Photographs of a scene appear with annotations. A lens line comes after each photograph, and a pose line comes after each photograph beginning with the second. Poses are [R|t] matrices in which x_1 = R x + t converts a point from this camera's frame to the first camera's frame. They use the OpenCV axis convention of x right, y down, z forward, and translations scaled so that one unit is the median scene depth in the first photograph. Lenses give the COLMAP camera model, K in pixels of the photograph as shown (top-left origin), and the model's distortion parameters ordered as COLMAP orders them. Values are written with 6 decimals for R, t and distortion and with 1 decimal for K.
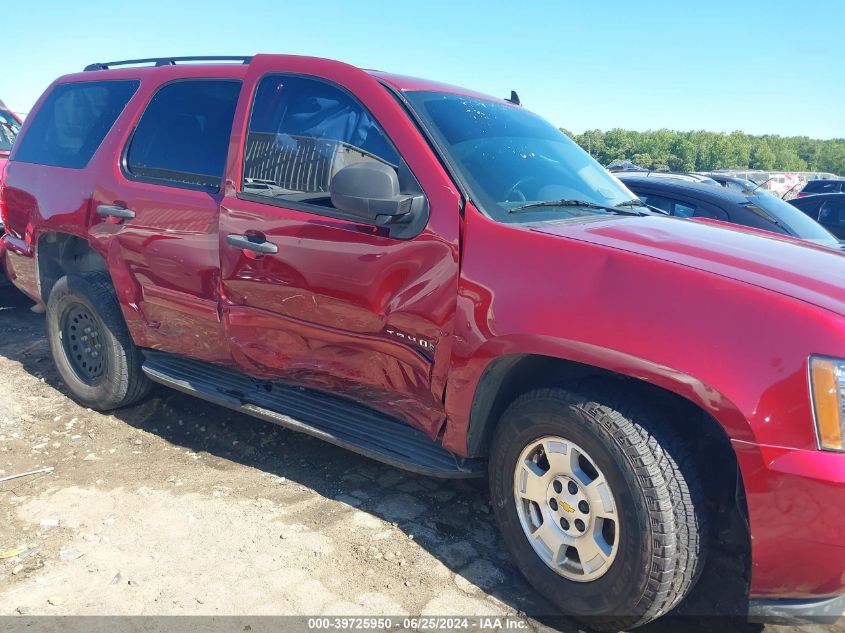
lens RADIAL K [[569.3, 0, 422.5], [0, 569.3, 316.5], [0, 0, 1]] dist [-0.002111, 0.001070]
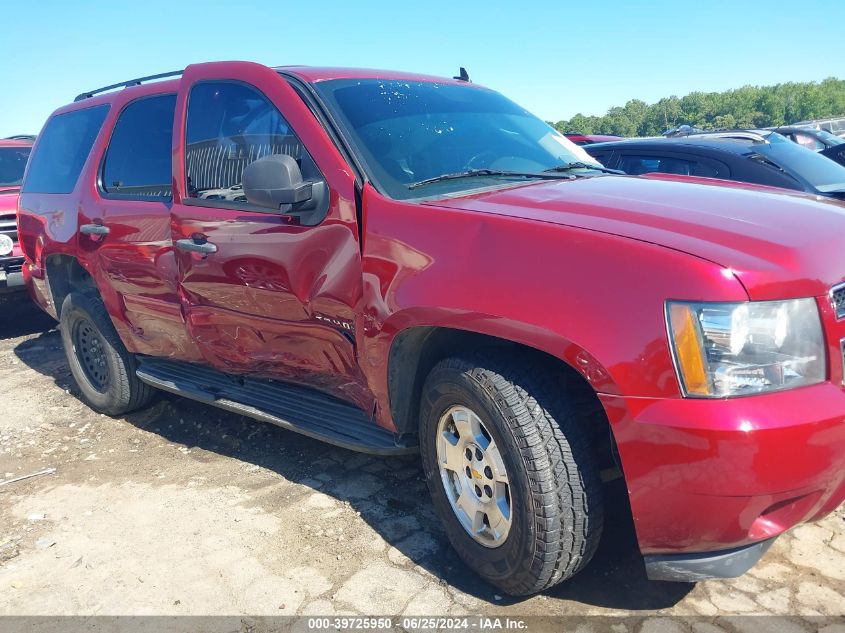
lens RADIAL K [[565.6, 0, 422.5], [0, 565.6, 316.5], [0, 0, 1]] dist [0.000721, -0.002761]
pose [[0.990312, -0.085997, -0.109030, 0.226938], [0.087511, 0.996121, 0.009170, 0.030682], [0.107818, -0.018623, 0.993996, 0.001989]]
